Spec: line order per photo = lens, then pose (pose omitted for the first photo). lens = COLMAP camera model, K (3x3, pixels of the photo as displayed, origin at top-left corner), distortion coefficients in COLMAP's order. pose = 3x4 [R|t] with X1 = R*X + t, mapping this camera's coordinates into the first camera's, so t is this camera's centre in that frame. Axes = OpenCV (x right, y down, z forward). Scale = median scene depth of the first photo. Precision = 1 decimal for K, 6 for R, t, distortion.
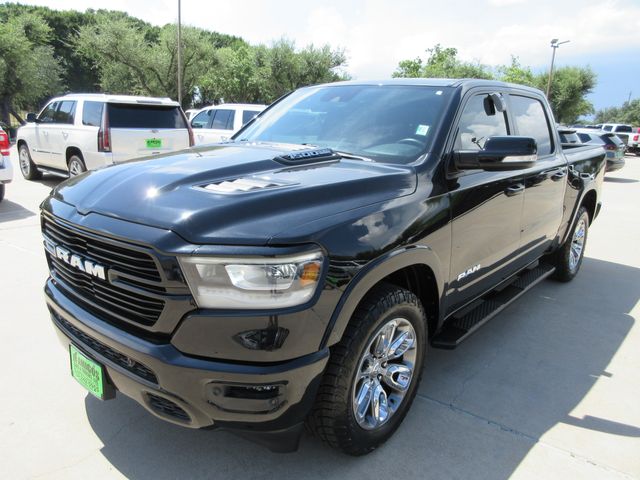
lens RADIAL K [[493.3, 0, 320.0], [0, 493.3, 240.0], [0, 0, 1]] dist [-0.000874, -0.000305]
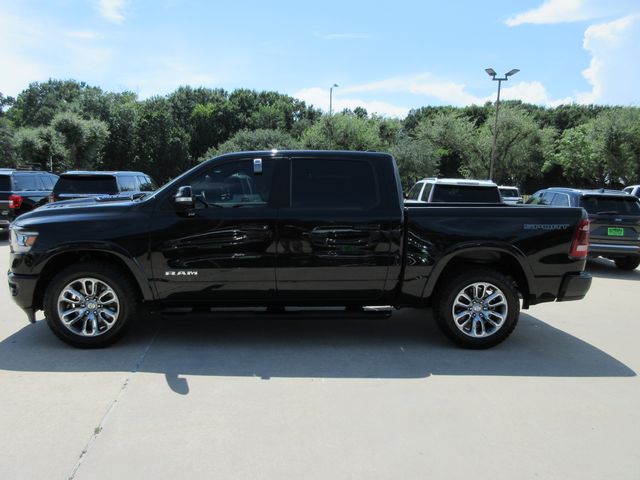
lens RADIAL K [[520.1, 0, 320.0], [0, 520.1, 240.0], [0, 0, 1]] dist [-0.001083, 0.001153]
pose [[0.686340, 0.049918, -0.725566, 0.252109], [-0.172147, 0.980442, -0.095387, 0.006830], [0.706614, 0.190372, 0.681510, 0.027772]]
